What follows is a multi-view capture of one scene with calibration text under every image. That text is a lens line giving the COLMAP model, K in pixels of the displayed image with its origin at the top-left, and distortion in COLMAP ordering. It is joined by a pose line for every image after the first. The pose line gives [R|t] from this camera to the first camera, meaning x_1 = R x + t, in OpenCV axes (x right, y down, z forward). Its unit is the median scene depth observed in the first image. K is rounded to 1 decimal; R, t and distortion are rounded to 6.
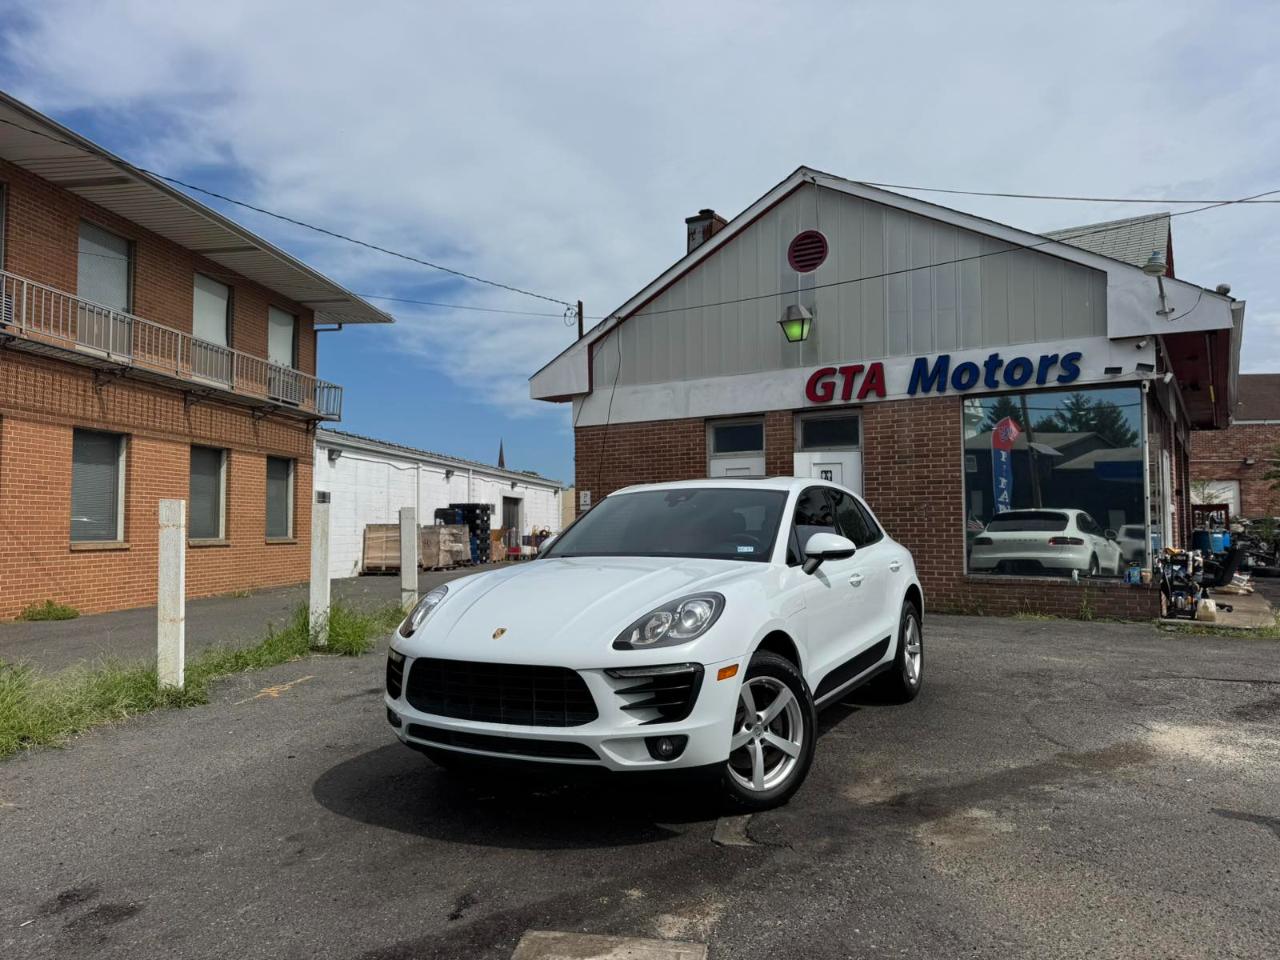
lens RADIAL K [[906.4, 0, 640.0], [0, 906.4, 480.0], [0, 0, 1]] dist [0.073498, -0.106242]
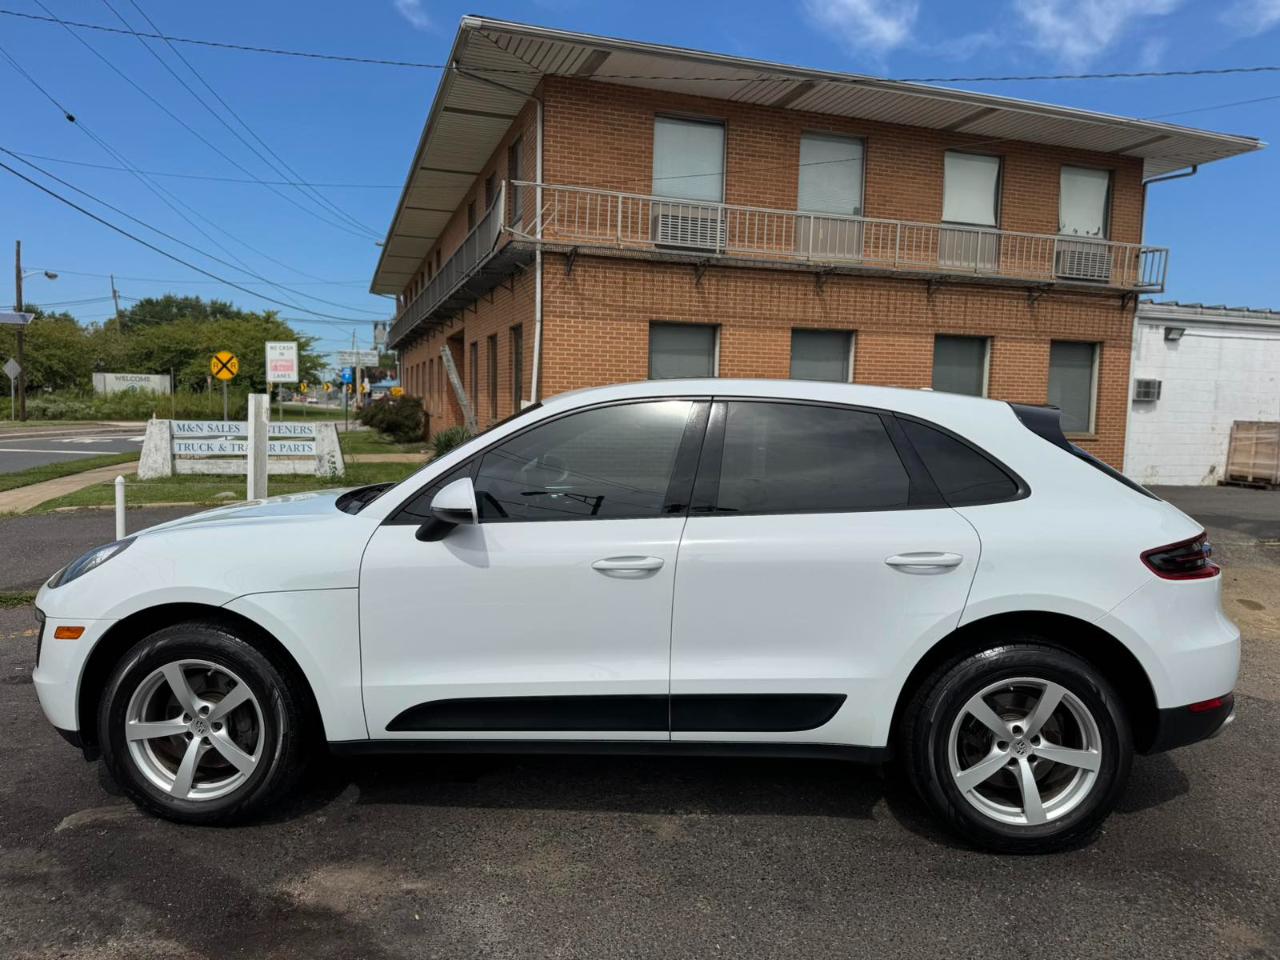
lens RADIAL K [[906.4, 0, 640.0], [0, 906.4, 480.0], [0, 0, 1]] dist [0.073498, -0.106242]
pose [[0.439849, 0.088429, -0.893708, 0.345113], [0.024515, 0.993587, 0.110377, -0.000612], [0.897737, -0.070459, 0.434860, 0.364219]]
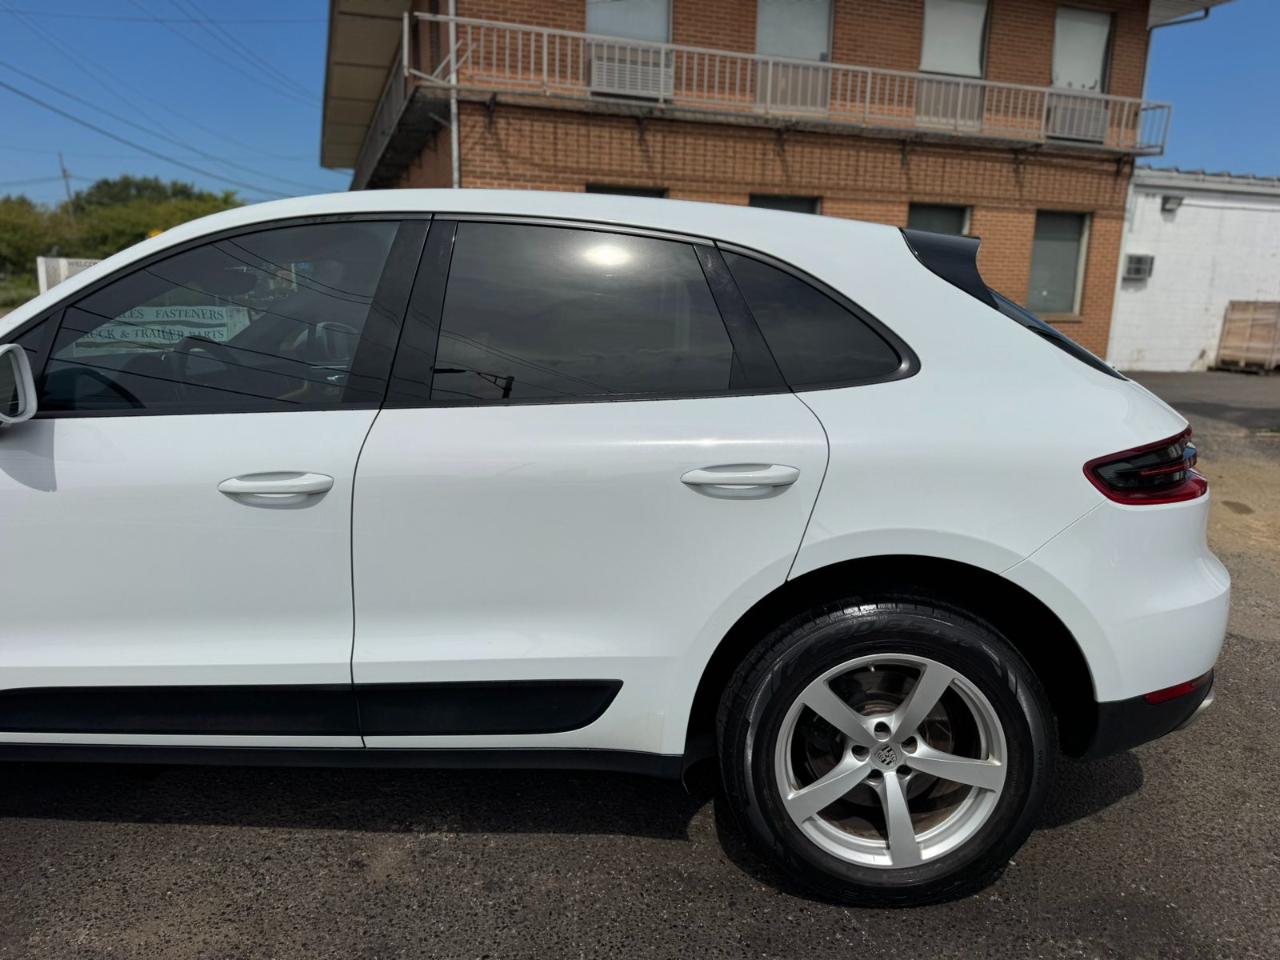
lens RADIAL K [[906.4, 0, 640.0], [0, 906.4, 480.0], [0, 0, 1]] dist [0.073498, -0.106242]
pose [[0.450484, 0.194099, -0.871430, 0.284512], [0.024698, 0.972998, 0.229489, 0.015782], [0.892443, -0.124904, 0.433526, 0.461235]]
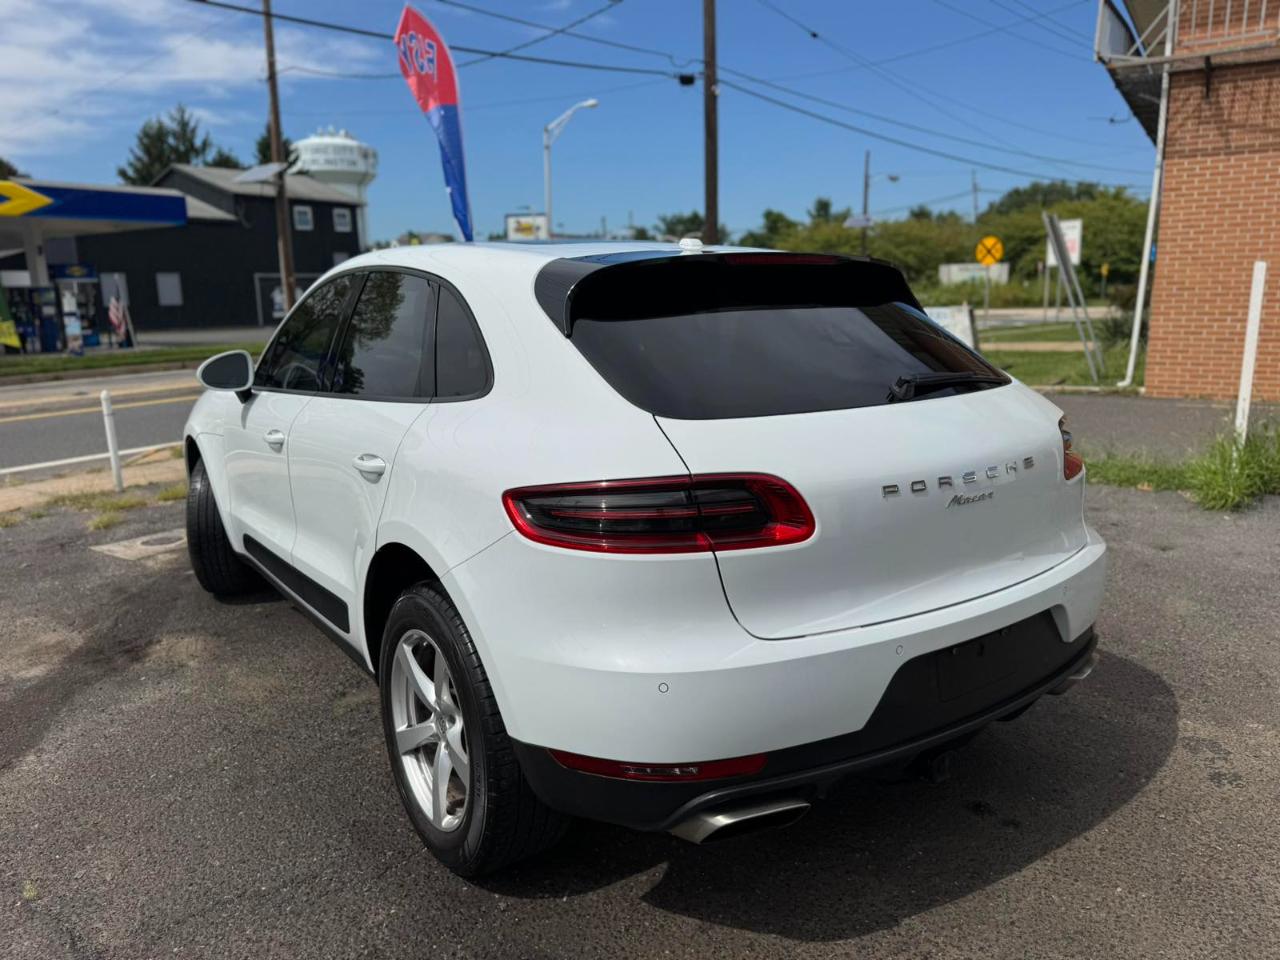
lens RADIAL K [[912.8, 0, 640.0], [0, 912.8, 480.0], [0, 0, 1]] dist [0.006180, -0.012222]
pose [[-0.433079, 0.196471, -0.879683, 0.310545], [0.071948, 0.980376, 0.183539, 0.022189], [0.898480, 0.016195, -0.438716, 0.694312]]
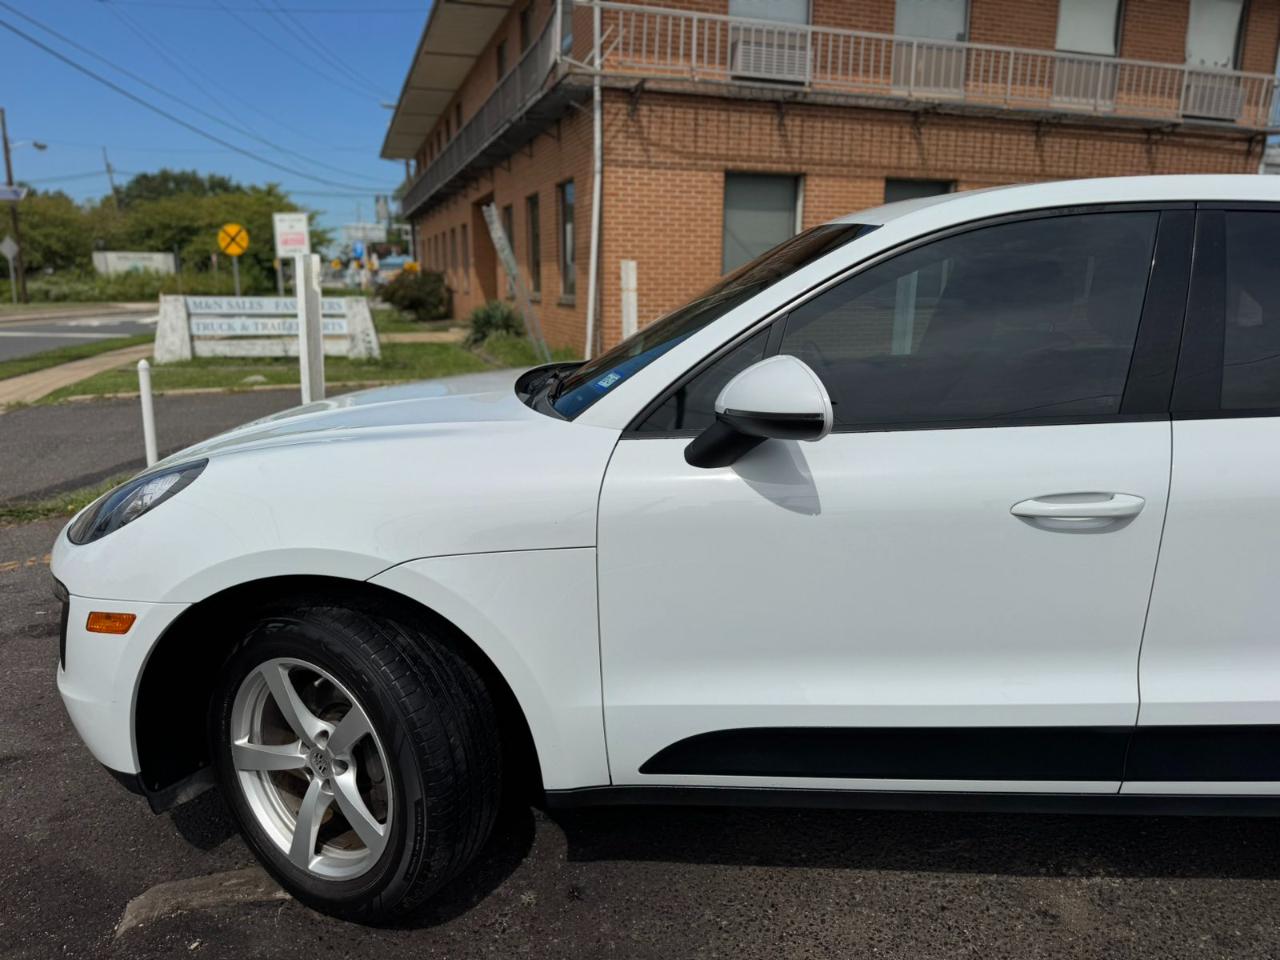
lens RADIAL K [[912.8, 0, 640.0], [0, 912.8, 480.0], [0, 0, 1]] dist [0.006180, -0.012222]
pose [[0.432701, 0.201315, -0.878773, 0.209035], [0.038756, 0.969694, 0.241227, 0.010141], [0.900704, -0.138437, 0.411786, 0.348494]]
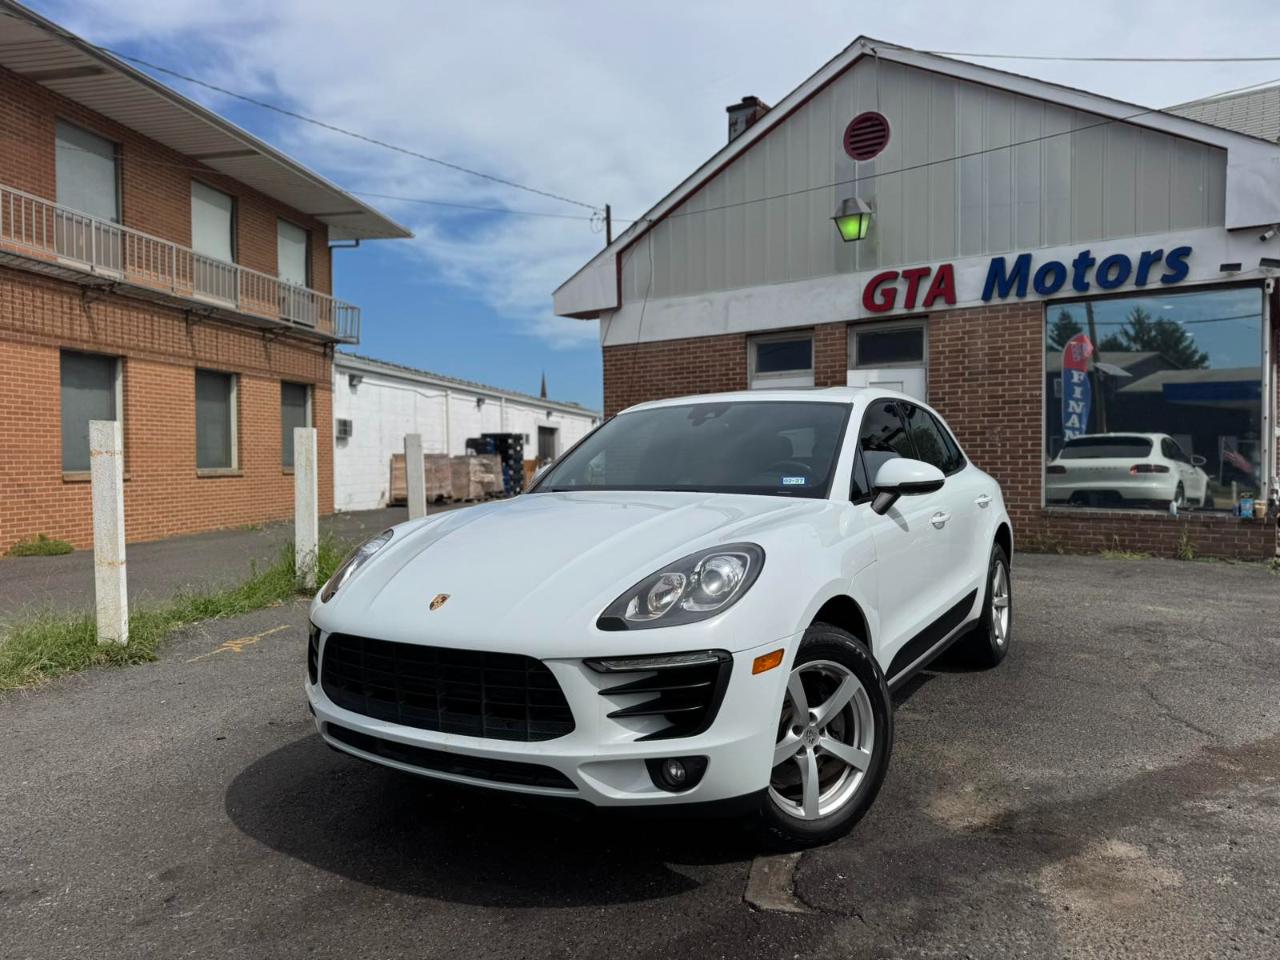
lens RADIAL K [[905.7, 0, 641.1], [0, 905.7, 484.0], [0, 0, 1]] dist [0.054465, -0.071807]
pose [[0.998904, -0.001387, -0.046795, 0.011006], [0.005173, 0.996710, 0.080887, 0.007910], [0.046529, -0.081041, 0.995624, 0.108616]]
